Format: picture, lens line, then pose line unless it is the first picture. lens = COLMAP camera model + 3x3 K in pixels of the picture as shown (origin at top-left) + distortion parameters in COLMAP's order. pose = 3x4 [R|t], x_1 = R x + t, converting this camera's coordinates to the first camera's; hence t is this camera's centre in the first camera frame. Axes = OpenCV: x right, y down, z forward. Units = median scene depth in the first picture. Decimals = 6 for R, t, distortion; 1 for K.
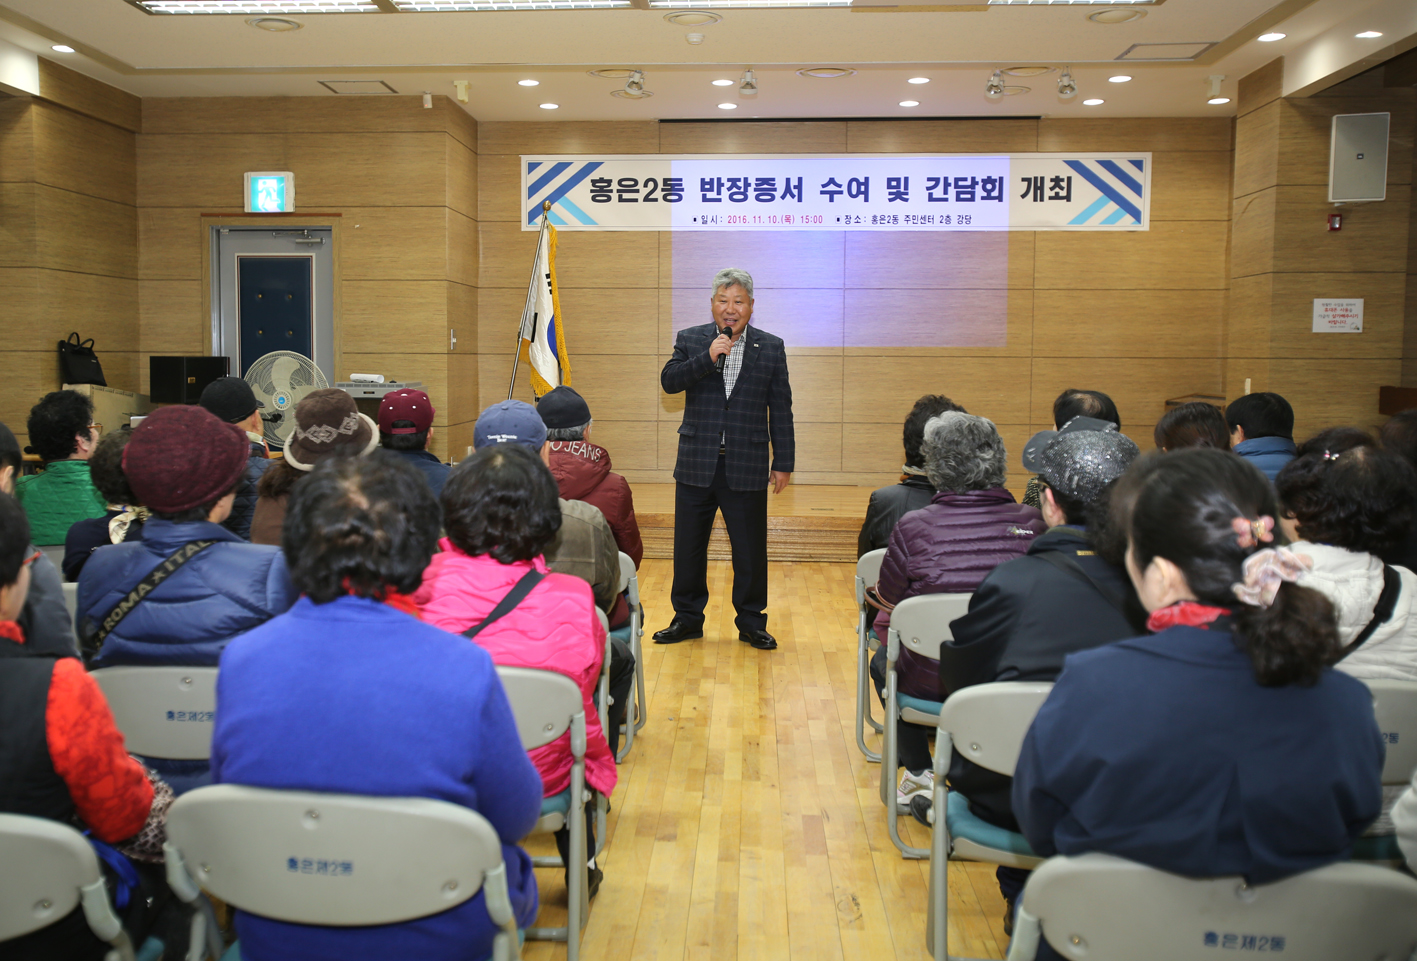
lens RADIAL K [[1423.2, 0, 690.8], [0, 1423.2, 481.7], [0, 0, 1]] dist [-0.017088, 0.089819]
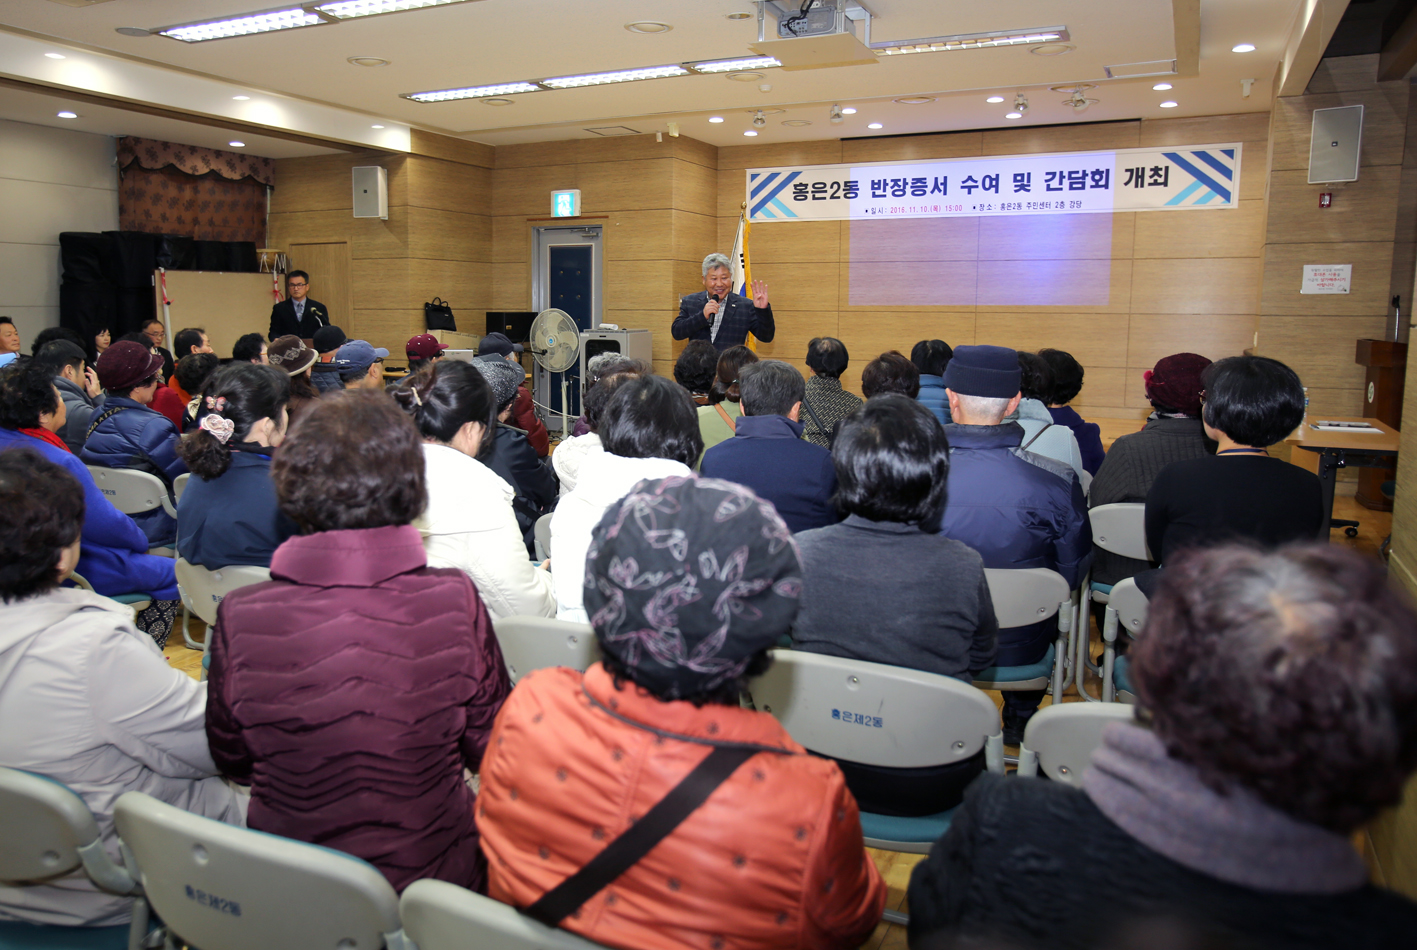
lens RADIAL K [[1087.1, 0, 708.5], [0, 1087.1, 475.0], [0, 0, 1]] dist [-0.042683, 0.084646]
pose [[0.928571, 0.056191, -0.366877, 0.272930], [-0.032651, 0.997008, 0.070063, -0.000148], [0.369717, -0.053079, 0.927627, -0.033391]]
